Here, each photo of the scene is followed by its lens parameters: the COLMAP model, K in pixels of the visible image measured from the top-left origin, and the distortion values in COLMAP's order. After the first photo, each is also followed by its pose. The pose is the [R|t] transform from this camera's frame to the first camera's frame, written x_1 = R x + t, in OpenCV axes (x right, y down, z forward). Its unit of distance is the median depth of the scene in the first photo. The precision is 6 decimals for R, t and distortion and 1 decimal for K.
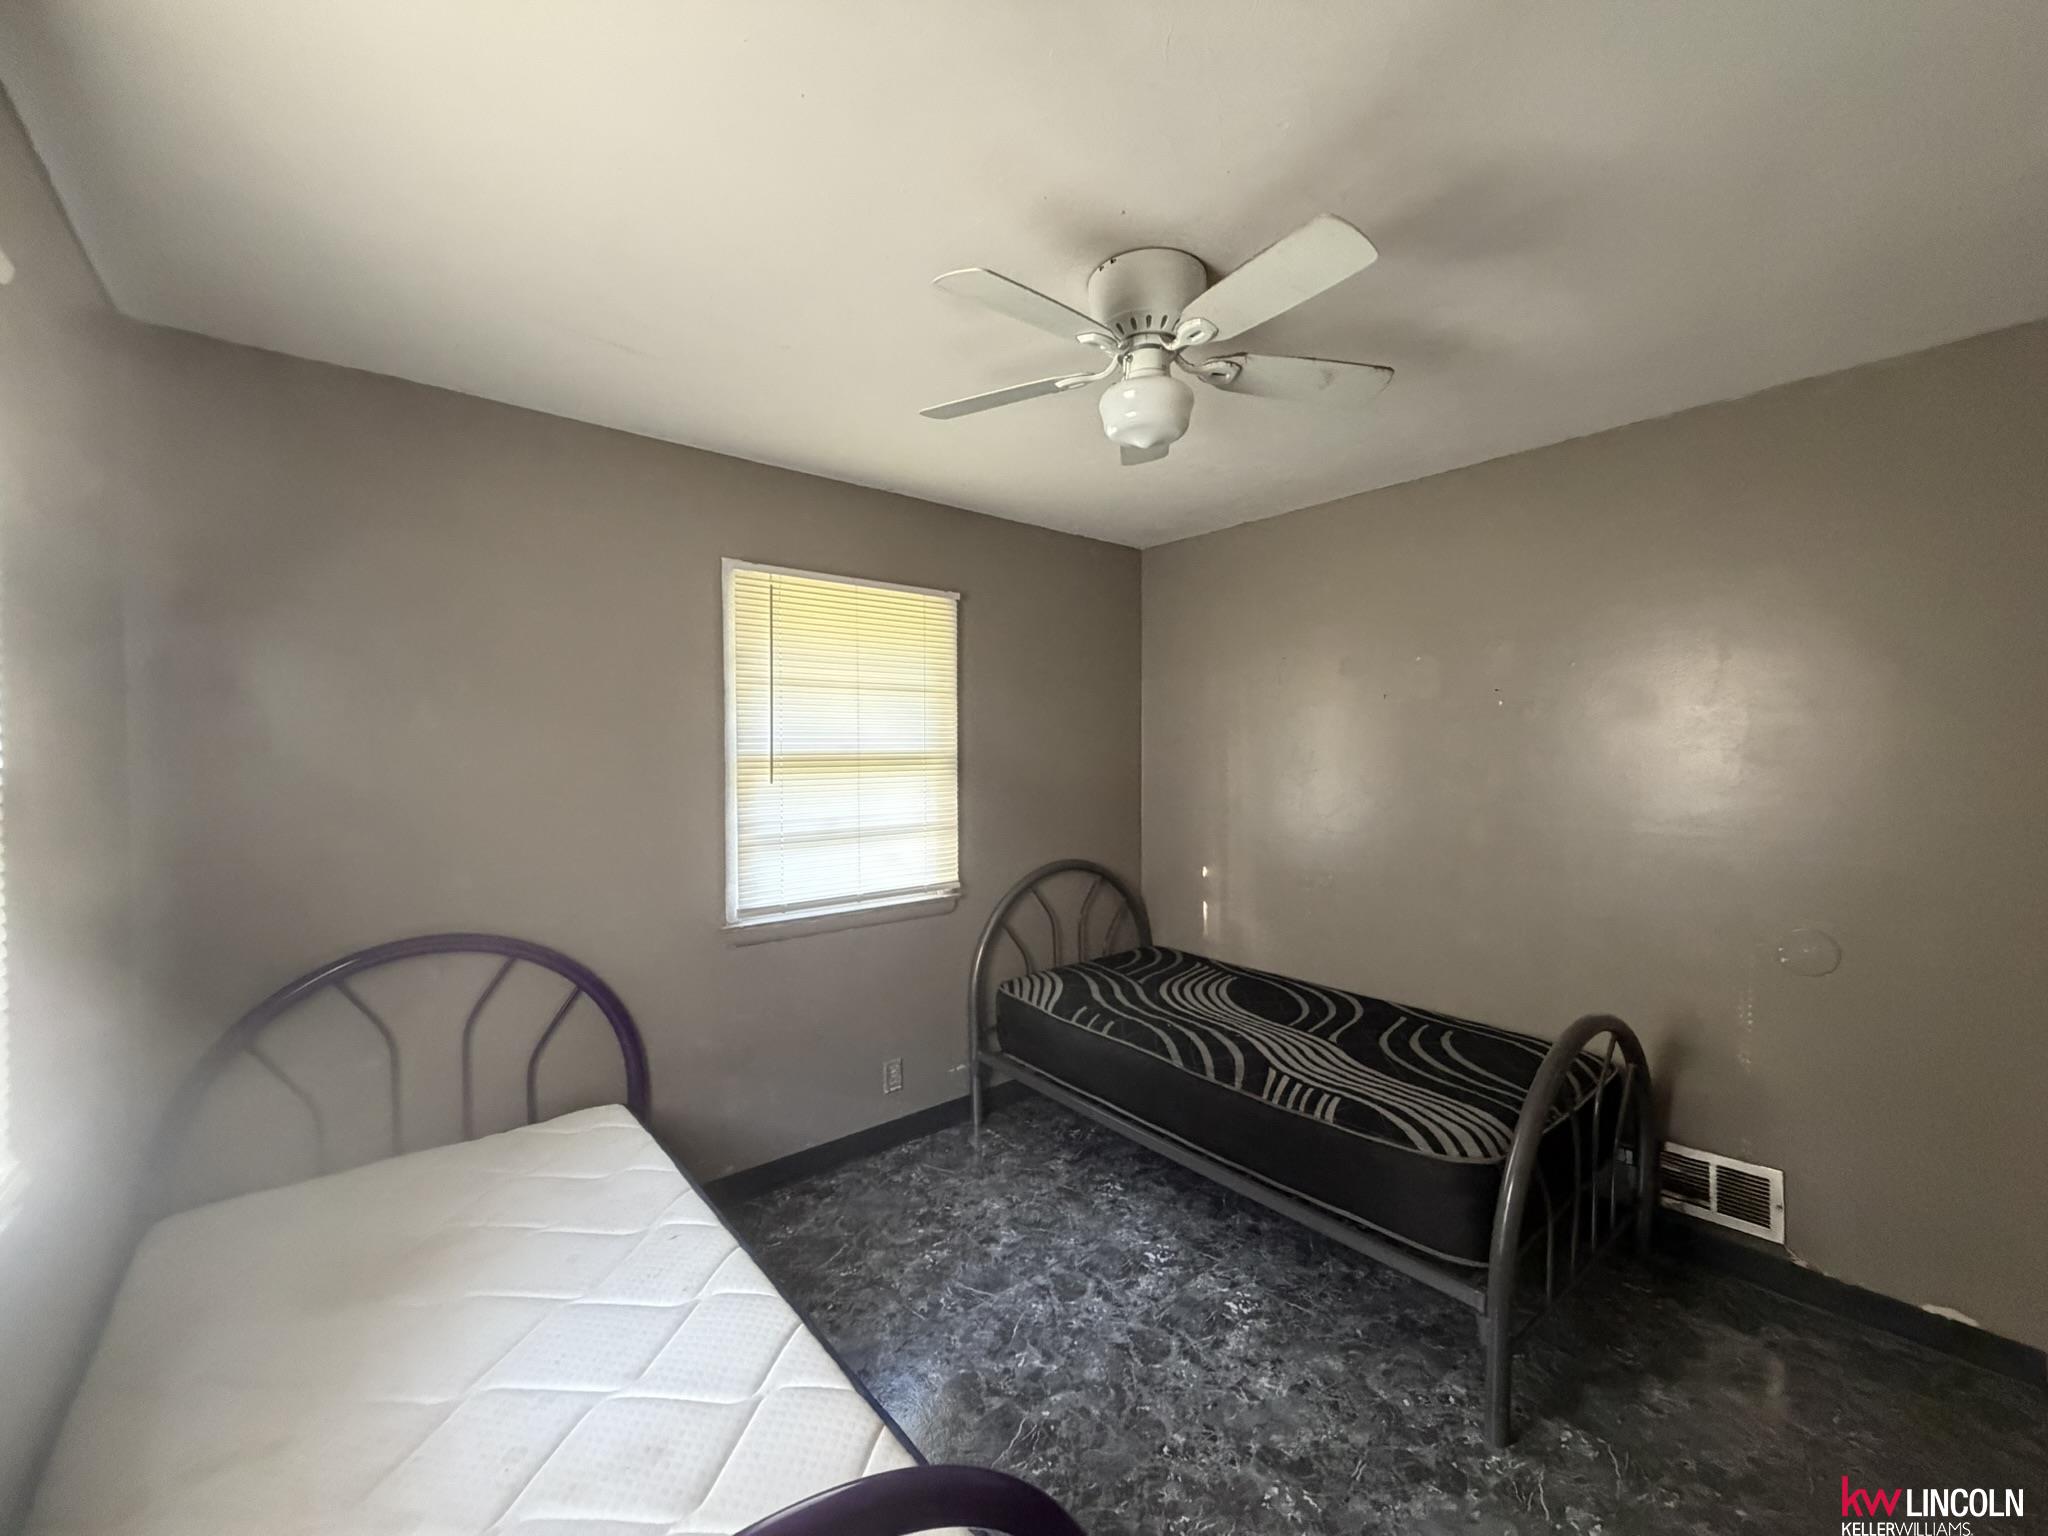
lens RADIAL K [[819.8, 0, 1017.8], [0, 819.8, 769.3], [0, 0, 1]] dist [-0.001928, 0.002165]
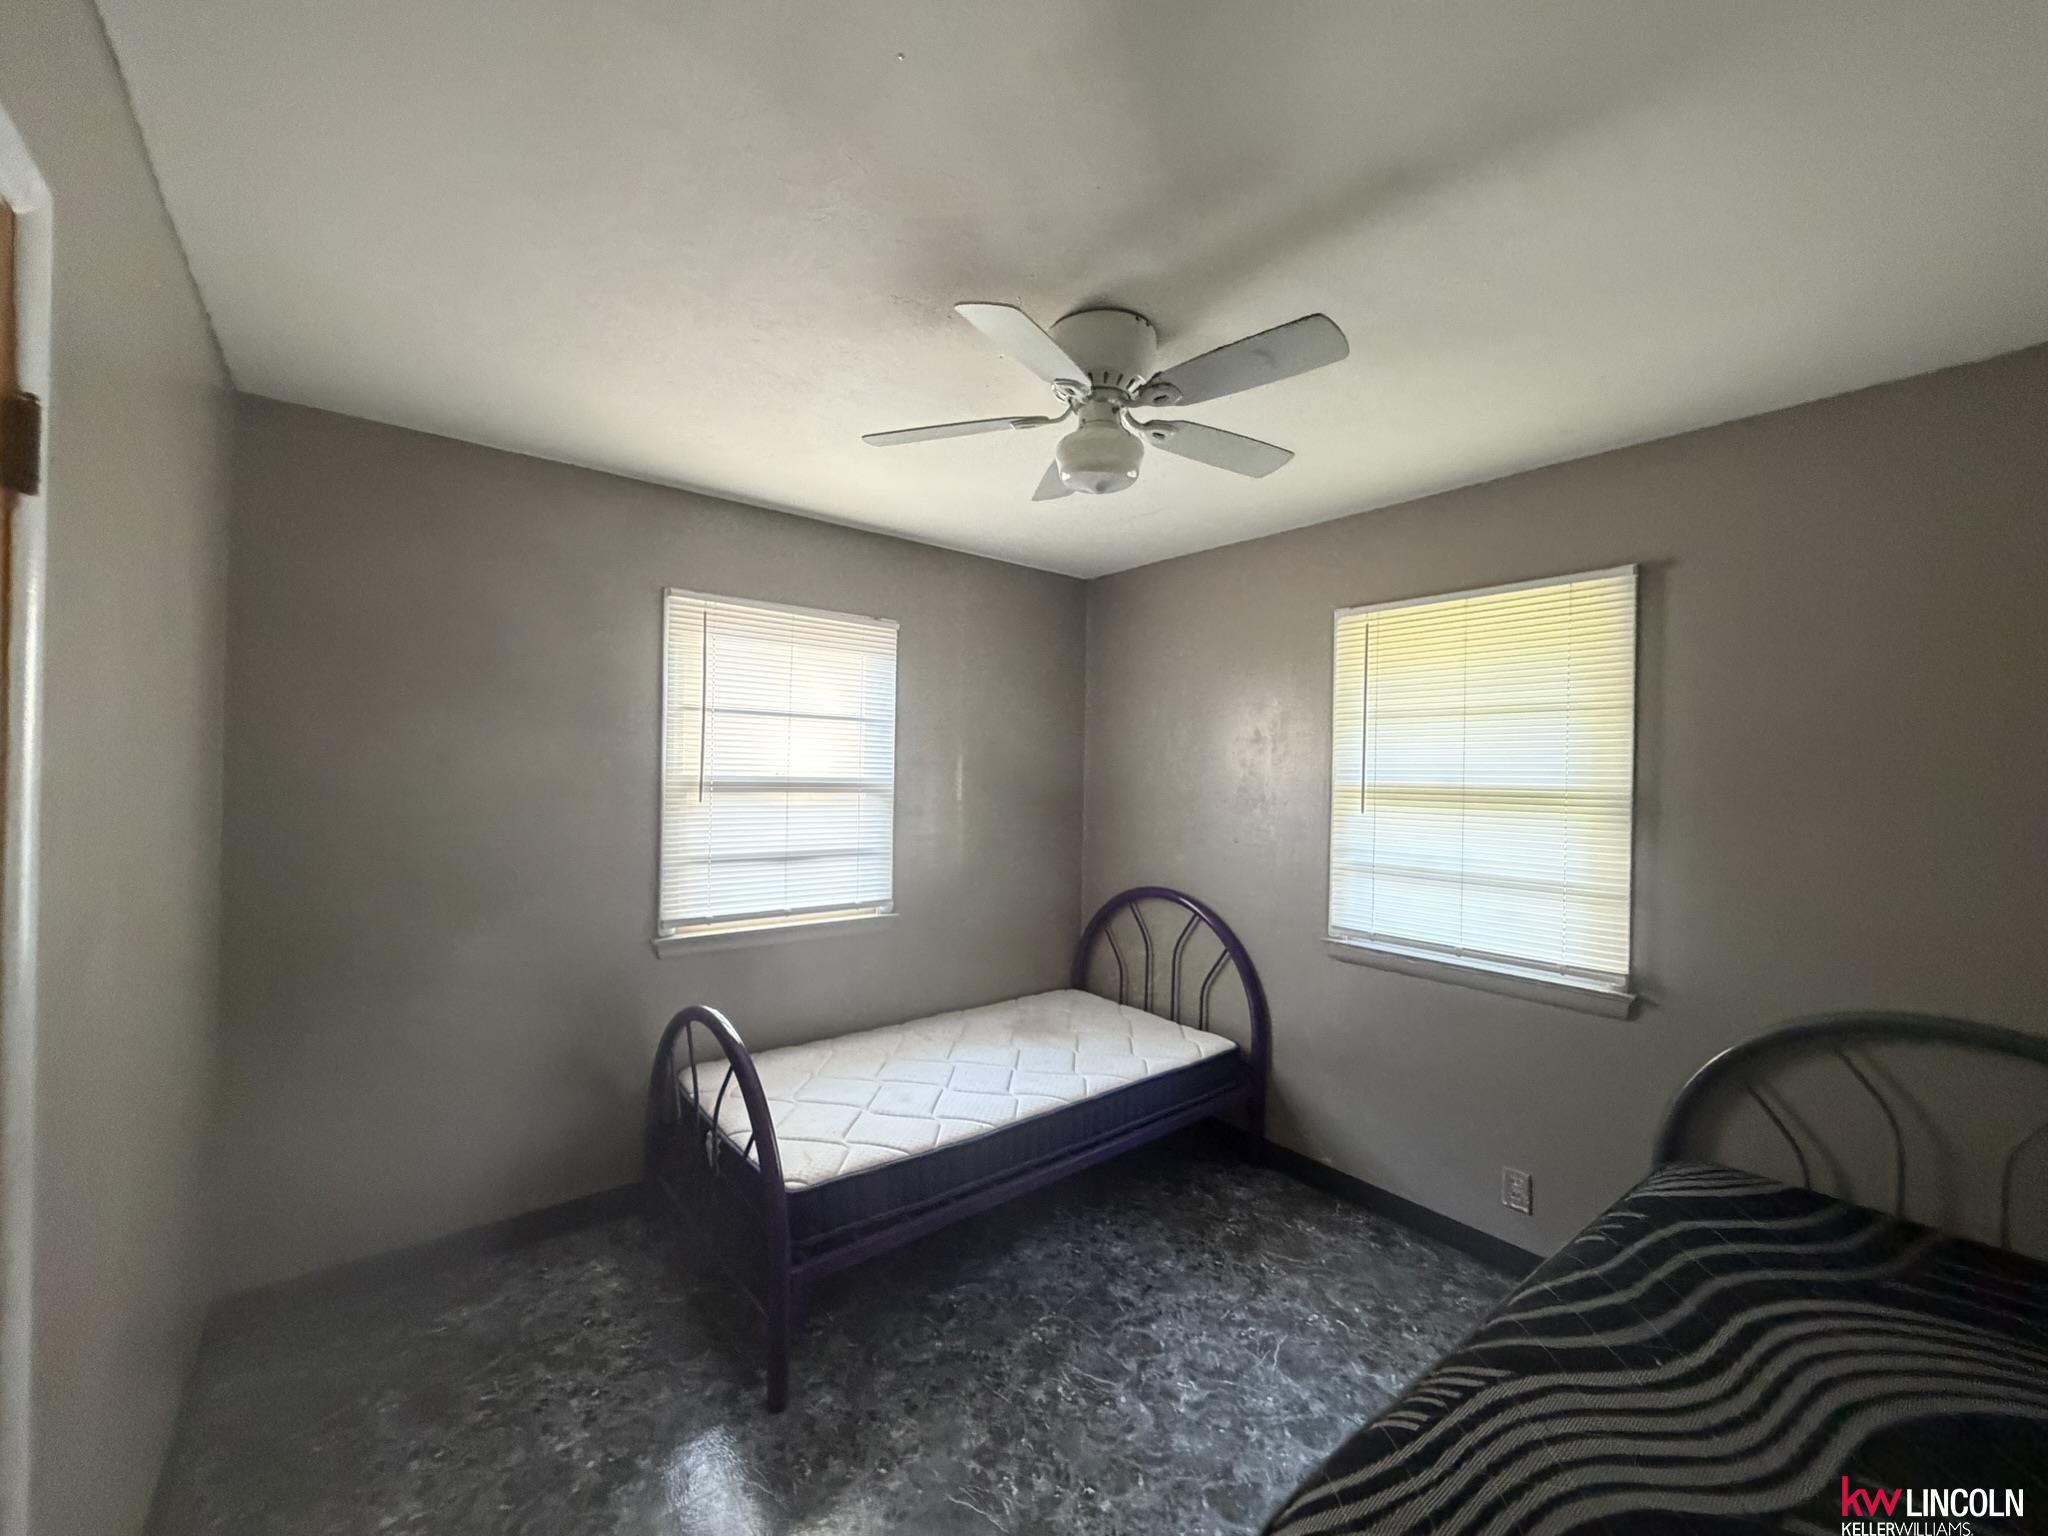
lens RADIAL K [[819.8, 0, 1017.4], [0, 819.8, 769.5], [0, 0, 1]] dist [-0.001928, 0.002165]
pose [[-0.023785, 0.001281, -0.999716, 0.887394], [-0.041587, 0.999132, 0.002269, -0.026656], [0.998852, 0.041629, -0.023711, 0.683858]]
